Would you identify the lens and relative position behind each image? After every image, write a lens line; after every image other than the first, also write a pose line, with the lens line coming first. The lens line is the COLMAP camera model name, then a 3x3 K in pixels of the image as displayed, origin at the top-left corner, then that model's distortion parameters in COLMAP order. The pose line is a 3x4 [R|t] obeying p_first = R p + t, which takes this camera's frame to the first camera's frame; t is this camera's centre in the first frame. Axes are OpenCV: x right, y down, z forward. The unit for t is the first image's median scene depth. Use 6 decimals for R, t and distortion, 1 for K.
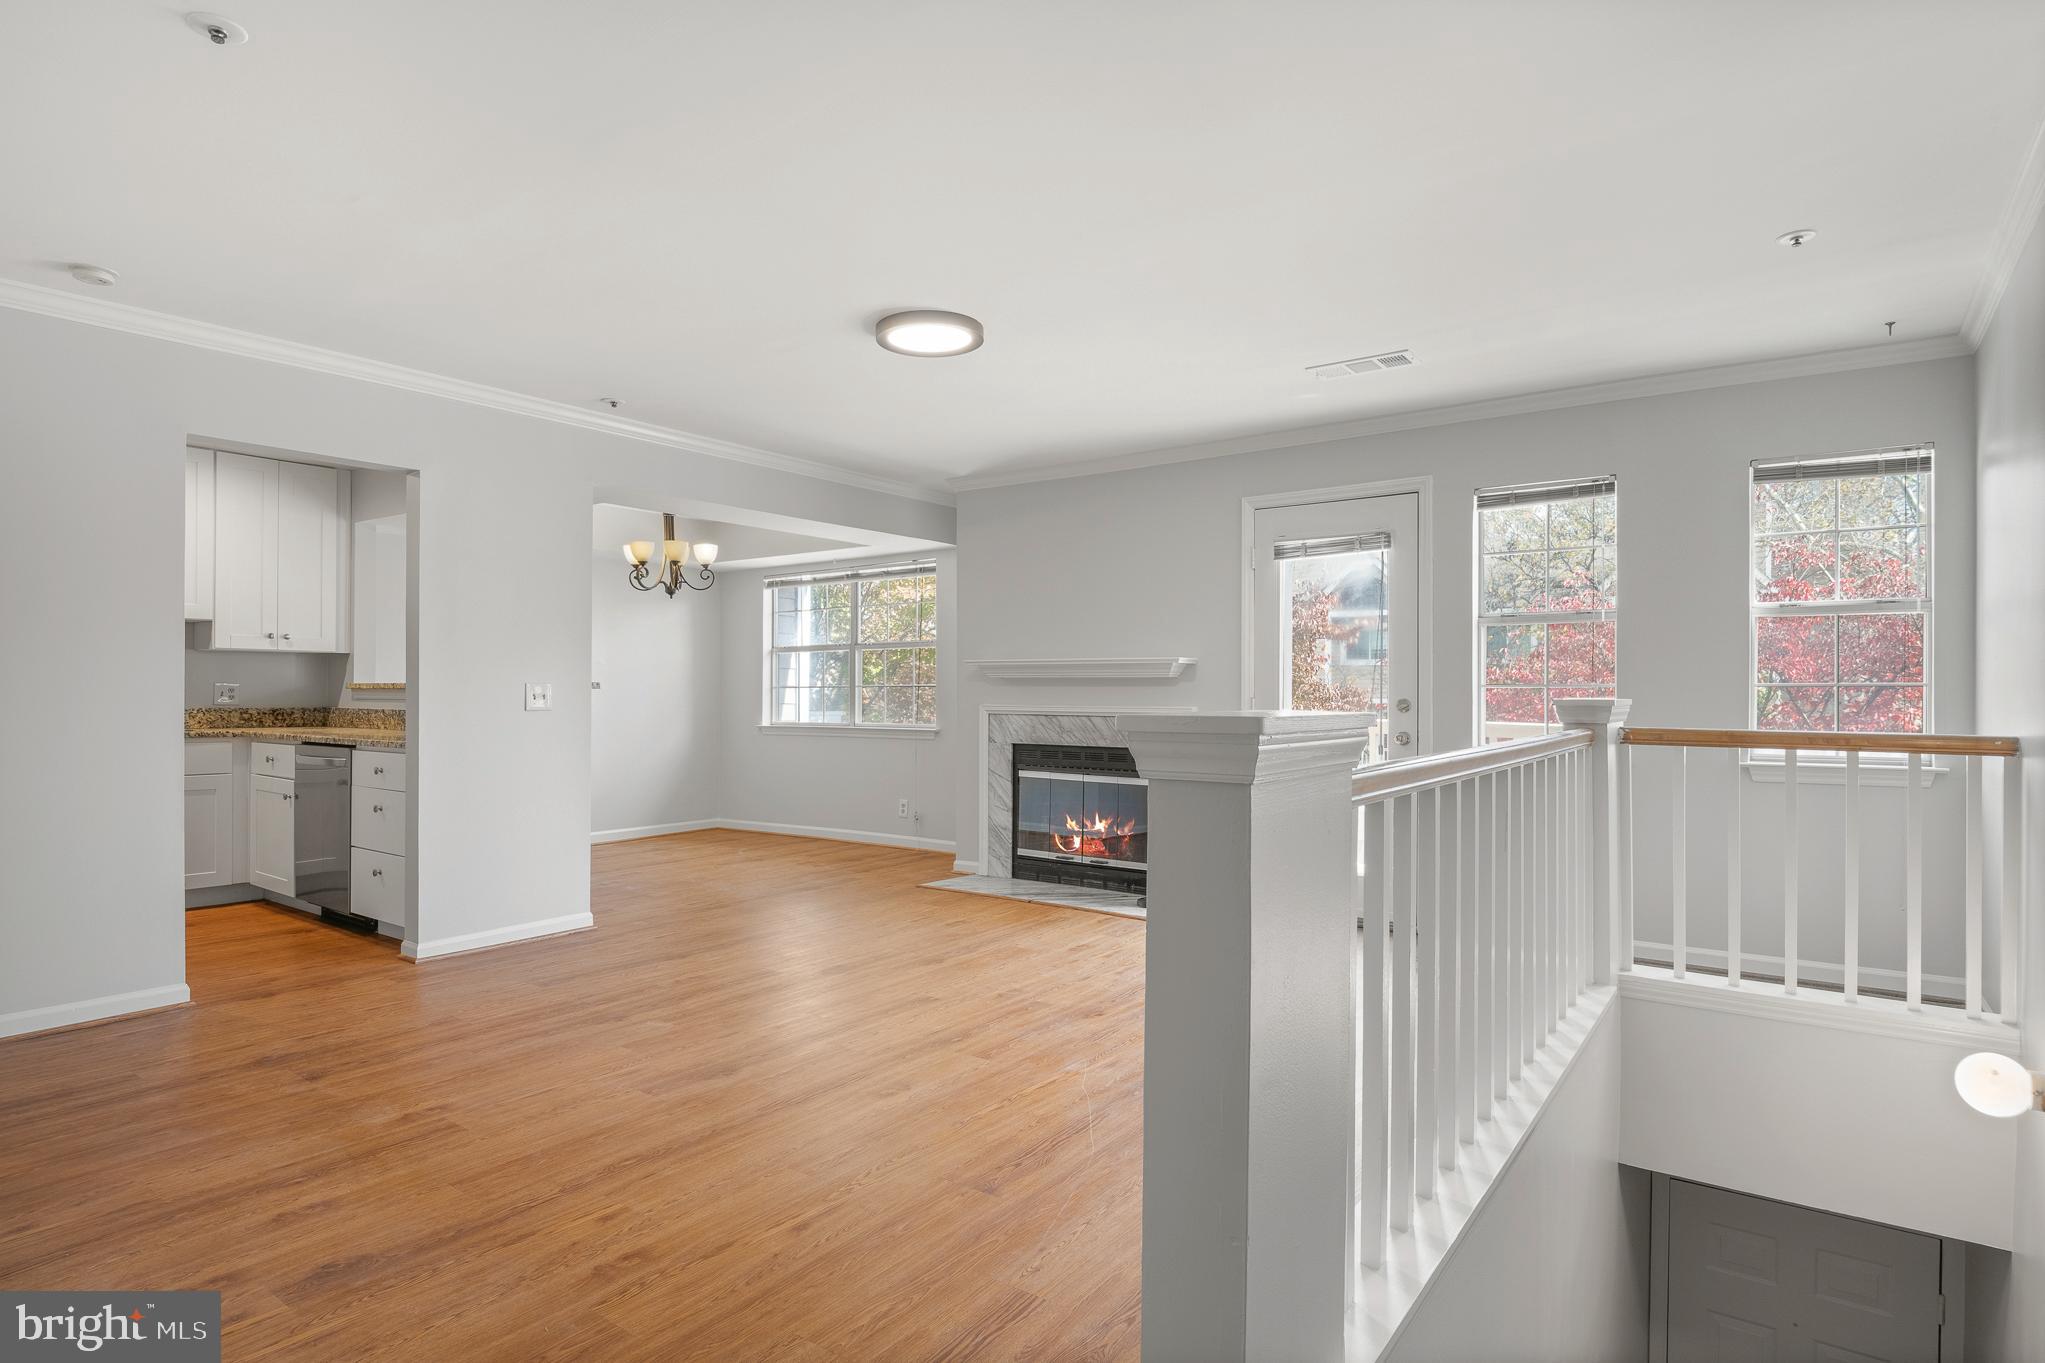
lens RADIAL K [[1083.2, 0, 1022.8], [0, 1083.2, 691.3], [0, 0, 1]] dist [-0.020495, -0.001580]
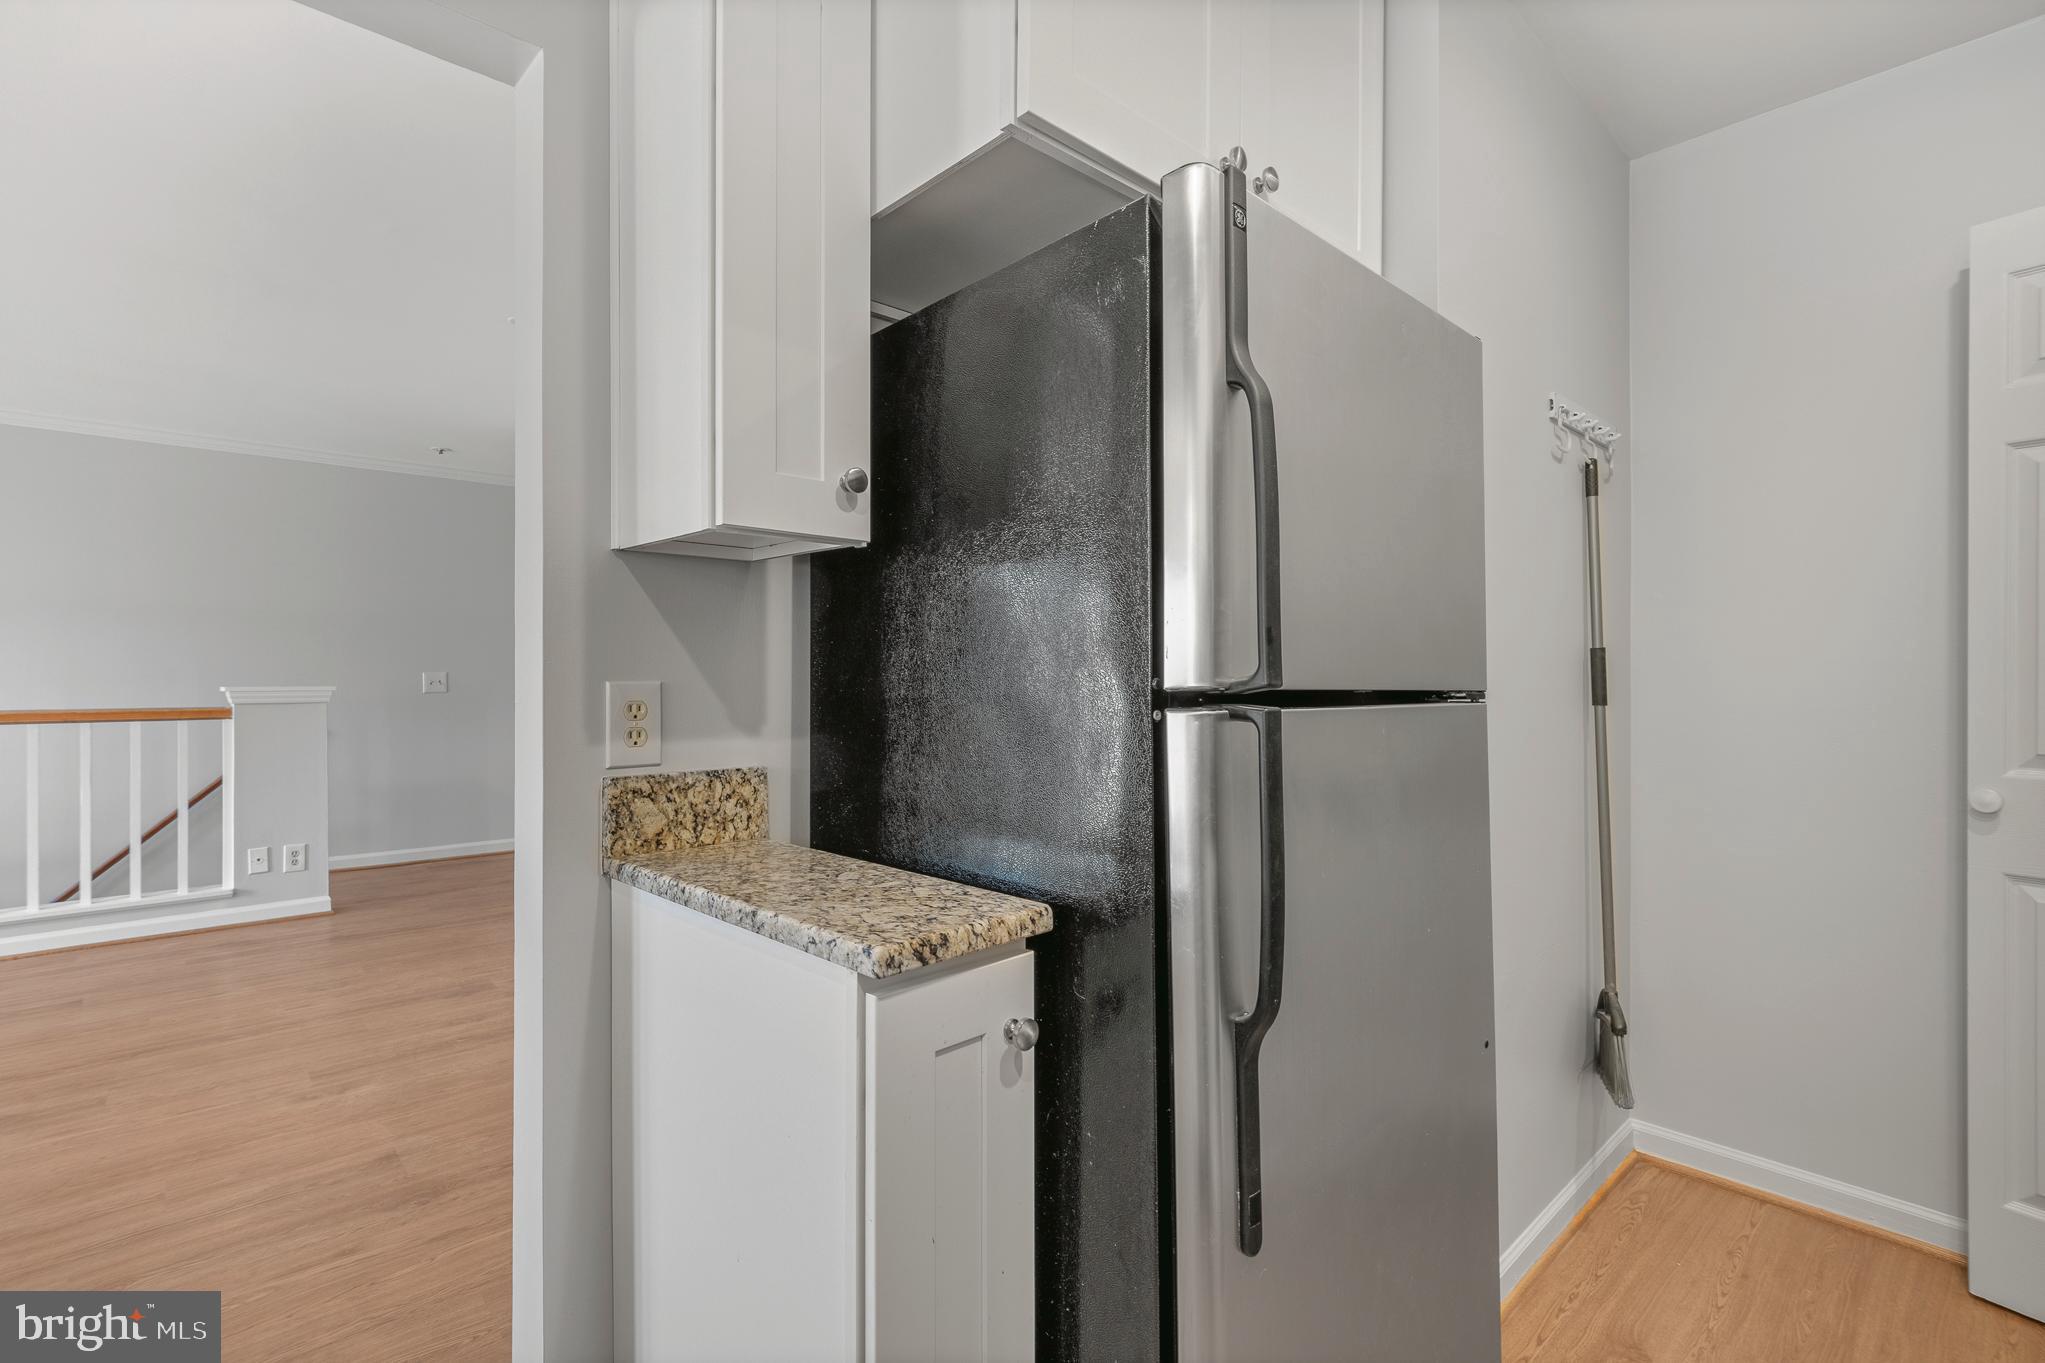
lens RADIAL K [[948.9, 0, 1025.4], [0, 948.9, 659.1], [0, 0, 1]] dist [-0.000264, -0.000250]
pose [[-0.979899, -0.002066, 0.199483, -0.895393], [-0.004772, 0.999903, -0.013089, -0.012339], [-0.199437, -0.013778, -0.979814, 1.127088]]
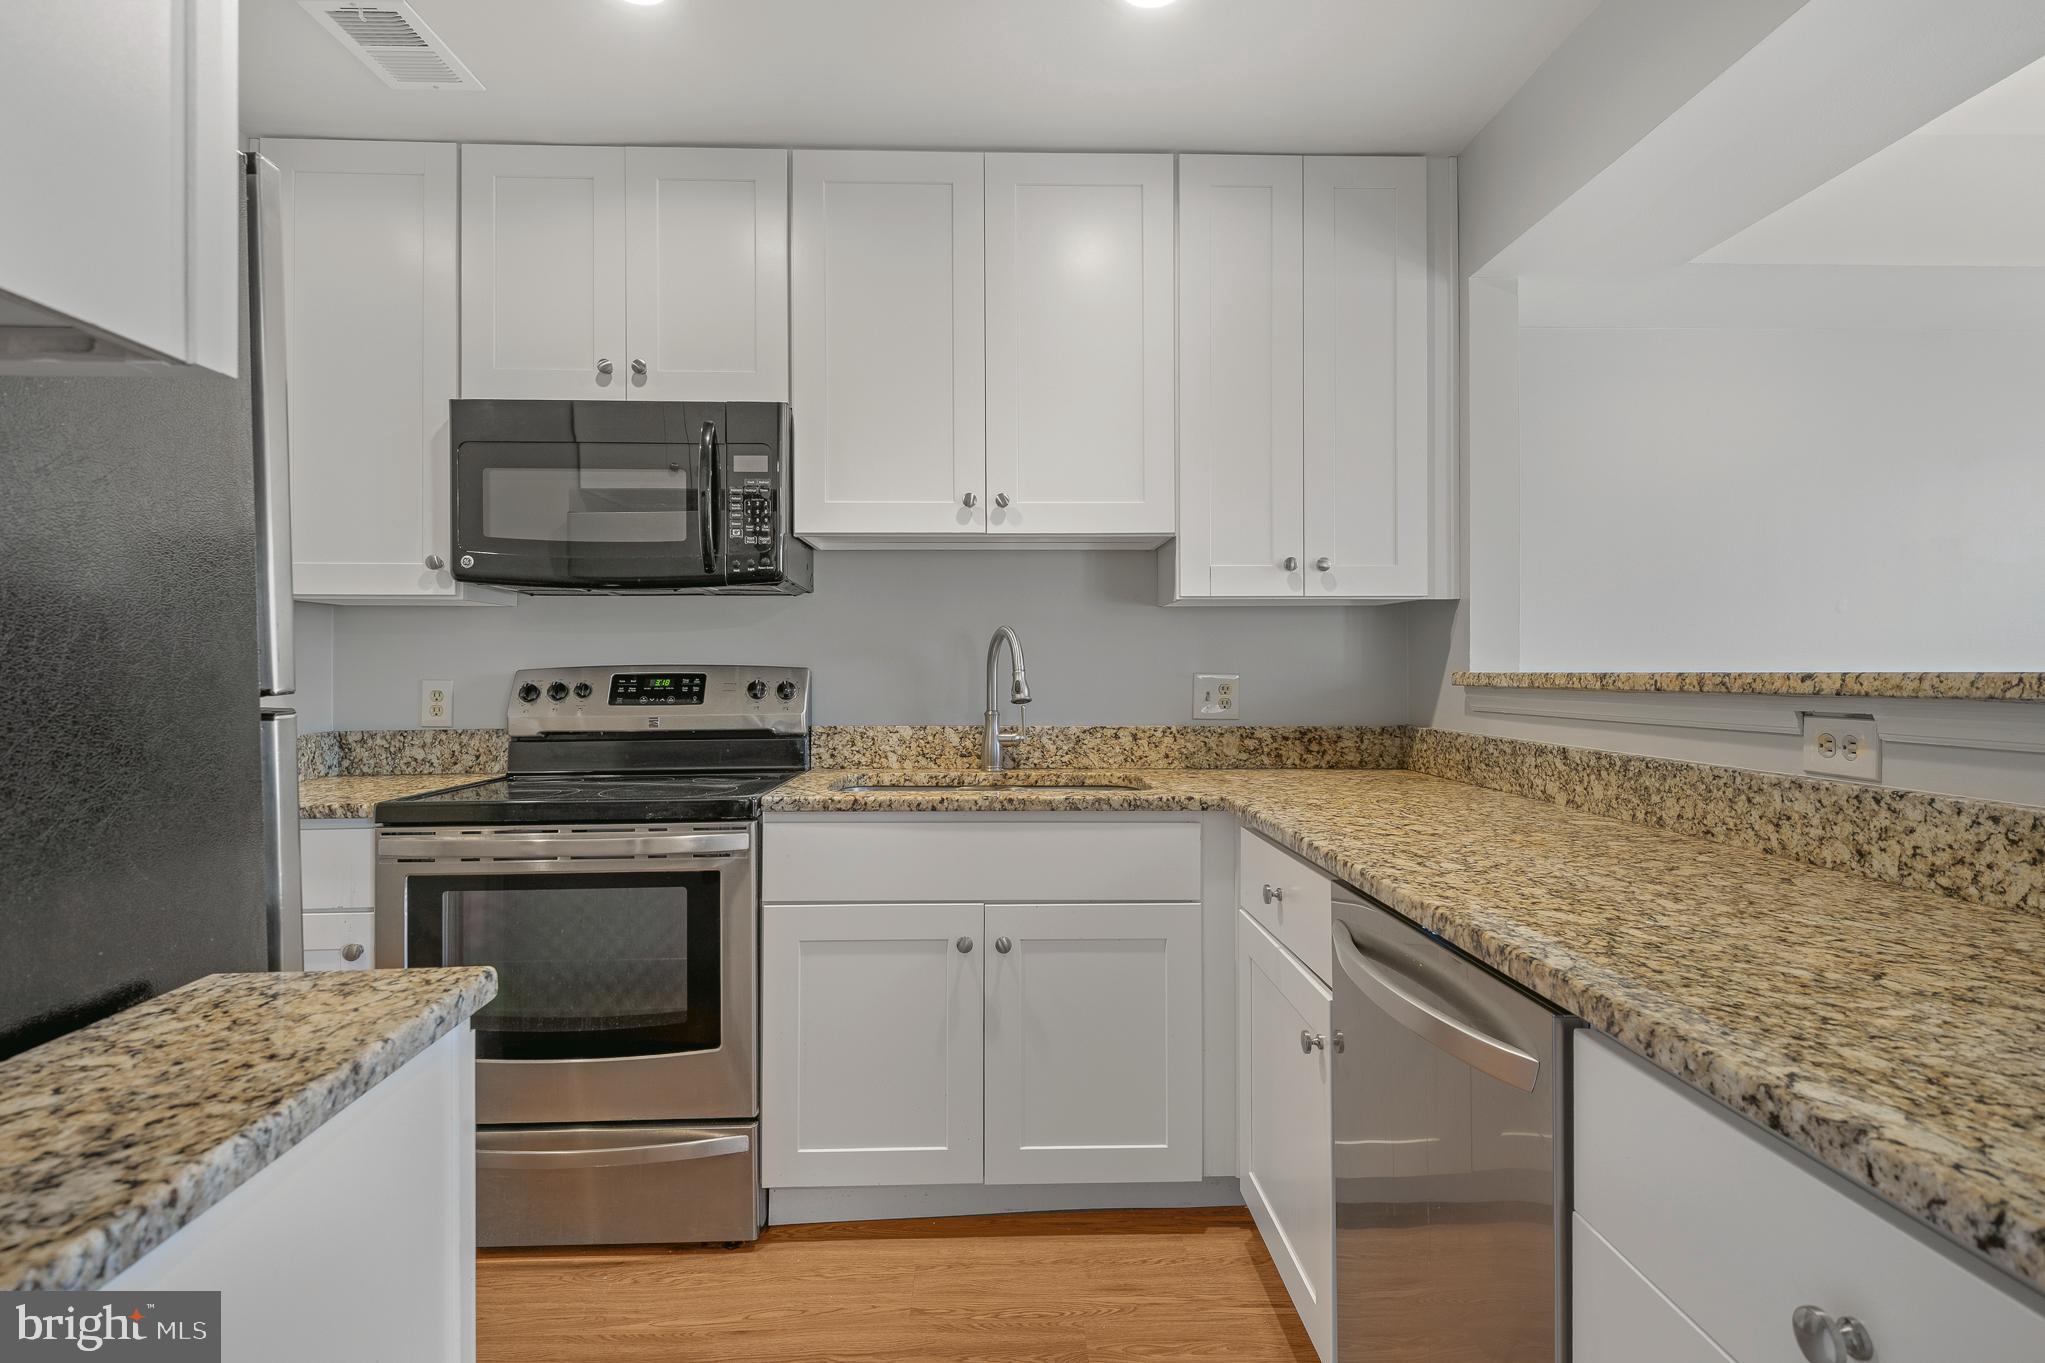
lens RADIAL K [[1036.4, 0, 1017.2], [0, 1036.4, 667.2], [0, 0, 1]] dist [-0.001047, -0.000813]
pose [[0.609428, -0.007417, -0.792807, -0.589813], [0.006493, 0.999969, -0.004364, -0.012311], [0.792815, -0.002488, 0.609458, 0.885915]]
